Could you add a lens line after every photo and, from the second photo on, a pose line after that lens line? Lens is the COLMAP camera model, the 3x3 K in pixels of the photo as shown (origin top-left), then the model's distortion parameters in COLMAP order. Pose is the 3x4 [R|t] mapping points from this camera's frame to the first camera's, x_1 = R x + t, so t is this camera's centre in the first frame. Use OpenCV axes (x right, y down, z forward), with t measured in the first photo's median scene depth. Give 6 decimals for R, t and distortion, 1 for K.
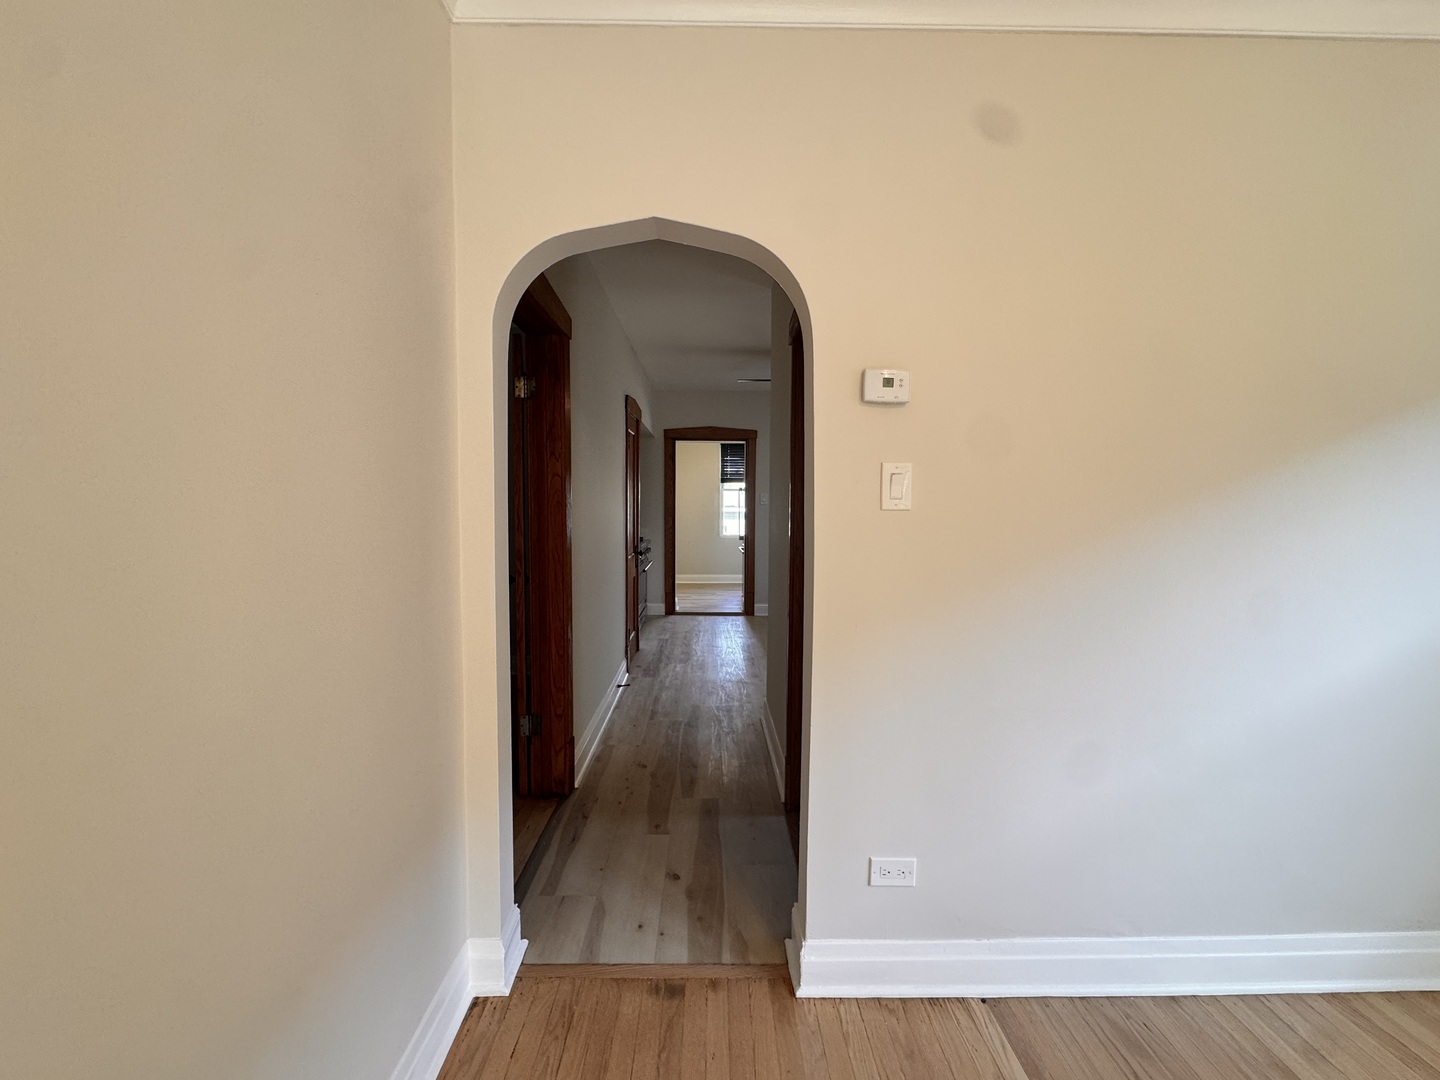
lens RADIAL K [[574.6, 0, 719.2], [0, 574.6, 534.8], [0, 0, 1]] dist [-0.001919, -0.000047]
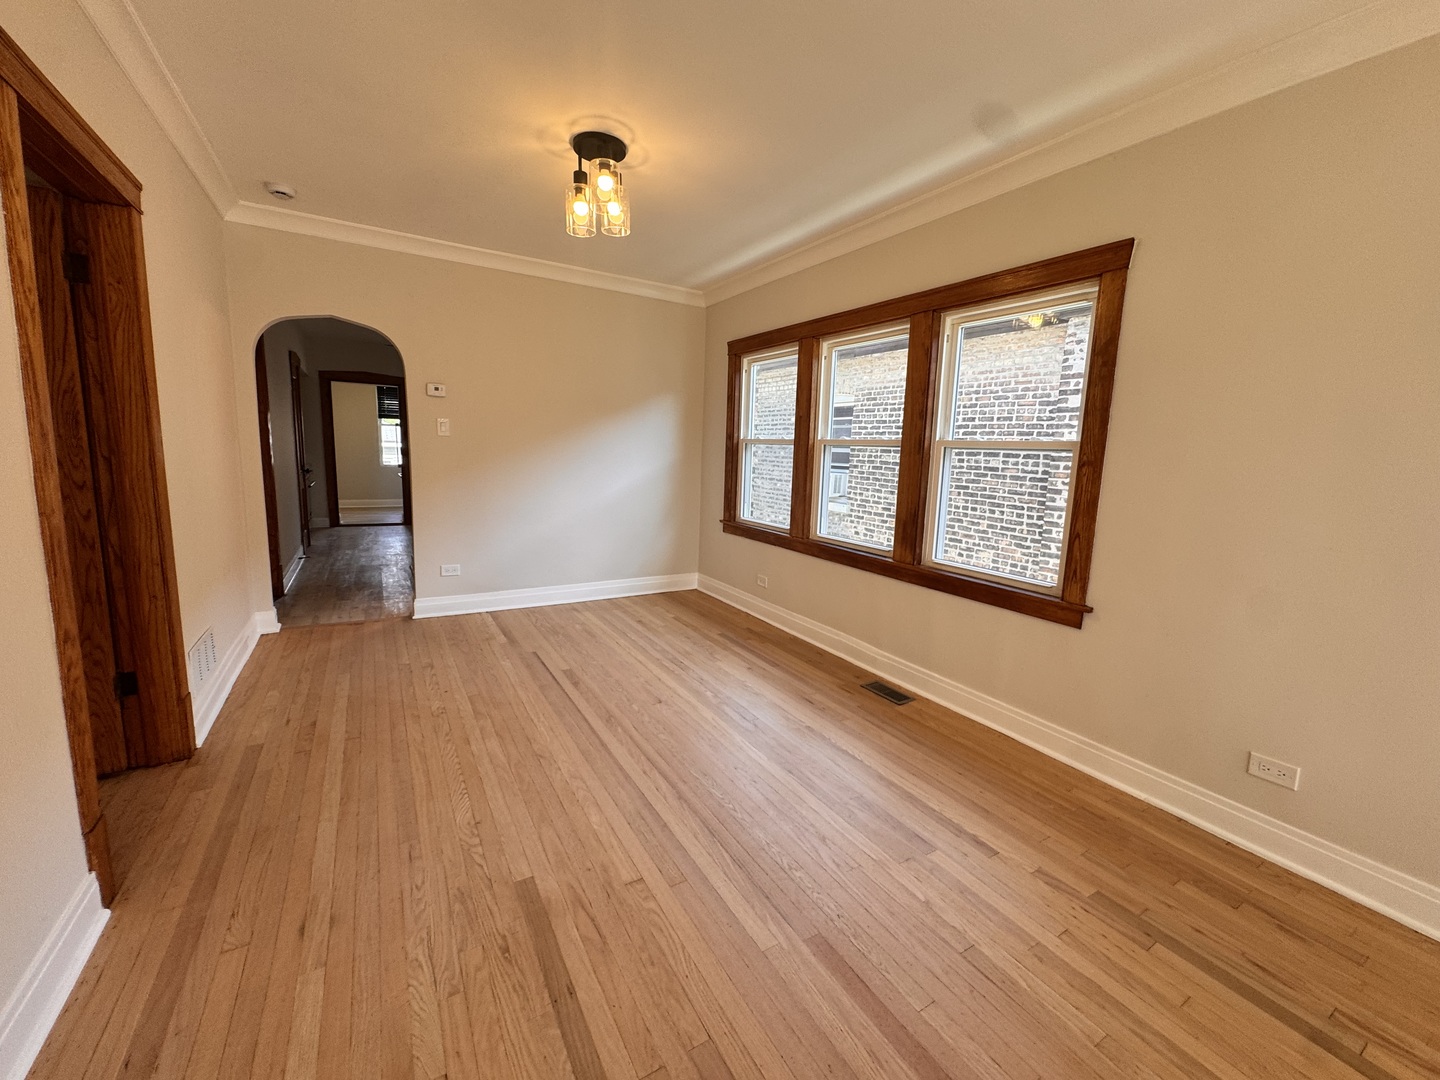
lens RADIAL K [[574.6, 0, 719.2], [0, 574.6, 534.8], [0, 0, 1]] dist [-0.001919, -0.000047]
pose [[0.865896, -0.052483, 0.497463, 0.018020], [0.001500, 0.994749, 0.102335, 0.043048], [-0.500221, -0.087866, 0.861428, -0.603141]]
